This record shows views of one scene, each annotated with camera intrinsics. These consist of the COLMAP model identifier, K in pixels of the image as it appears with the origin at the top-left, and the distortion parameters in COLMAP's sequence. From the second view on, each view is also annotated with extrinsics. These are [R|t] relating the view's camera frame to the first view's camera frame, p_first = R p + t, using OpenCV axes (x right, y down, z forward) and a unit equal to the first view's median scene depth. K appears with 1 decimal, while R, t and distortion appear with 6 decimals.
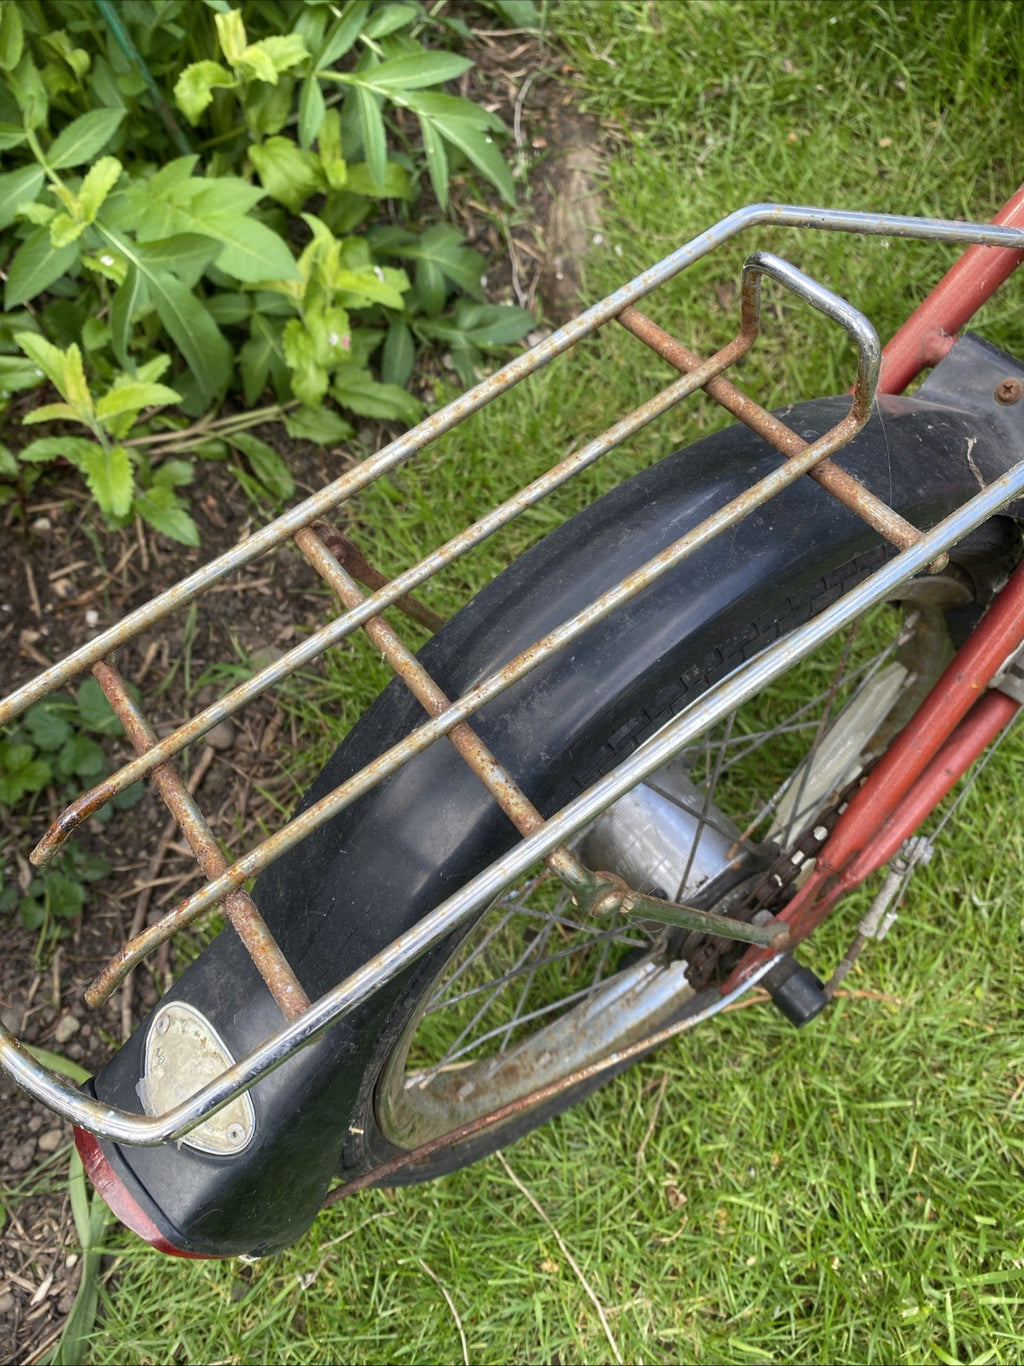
lens RADIAL K [[1095.4, 0, 512.7], [0, 1095.4, 690.3], [0, 0, 1]] dist [0.008110, -0.003769]
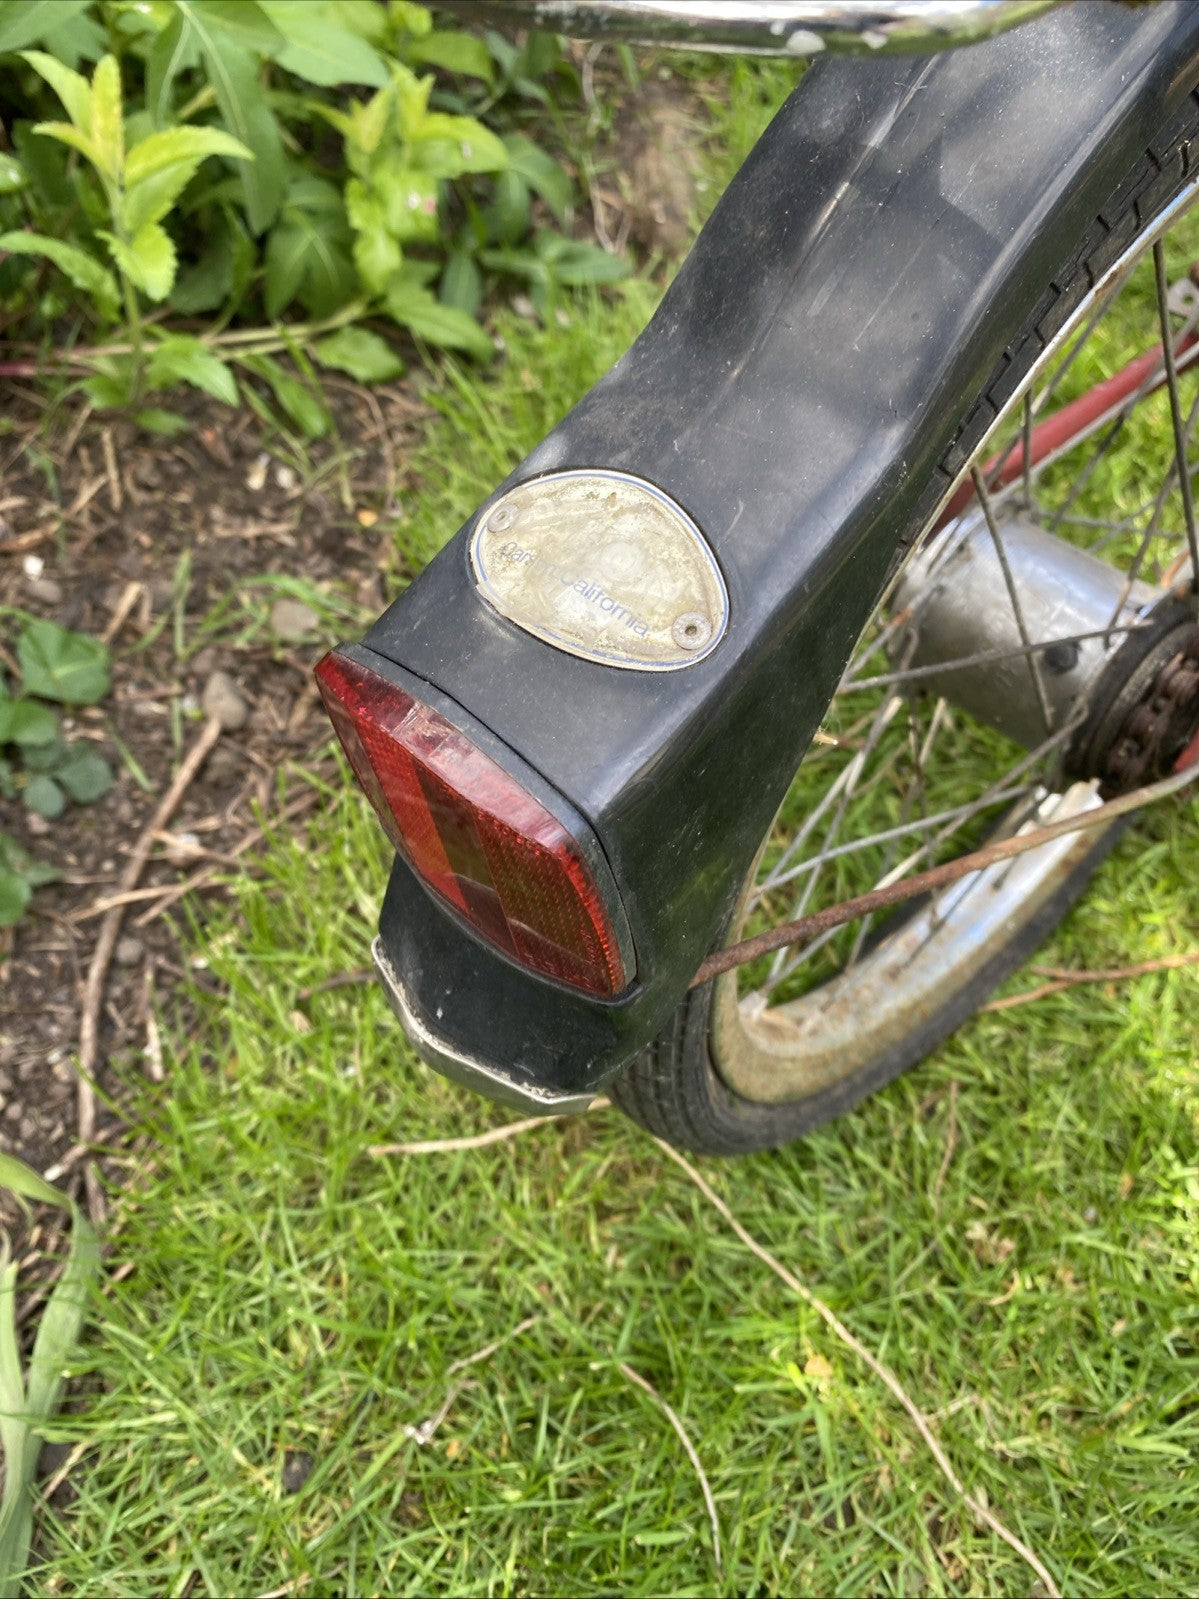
lens RADIAL K [[1282.3, 0, 595.3], [0, 1282.3, 809.7], [0, 0, 1]] dist [0.008110, -0.003769]
pose [[0.985052, 0.021429, 0.170919, -0.211253], [0.011675, 0.981644, -0.190365, 0.317908], [-0.171861, 0.189515, 0.966720, 0.214842]]
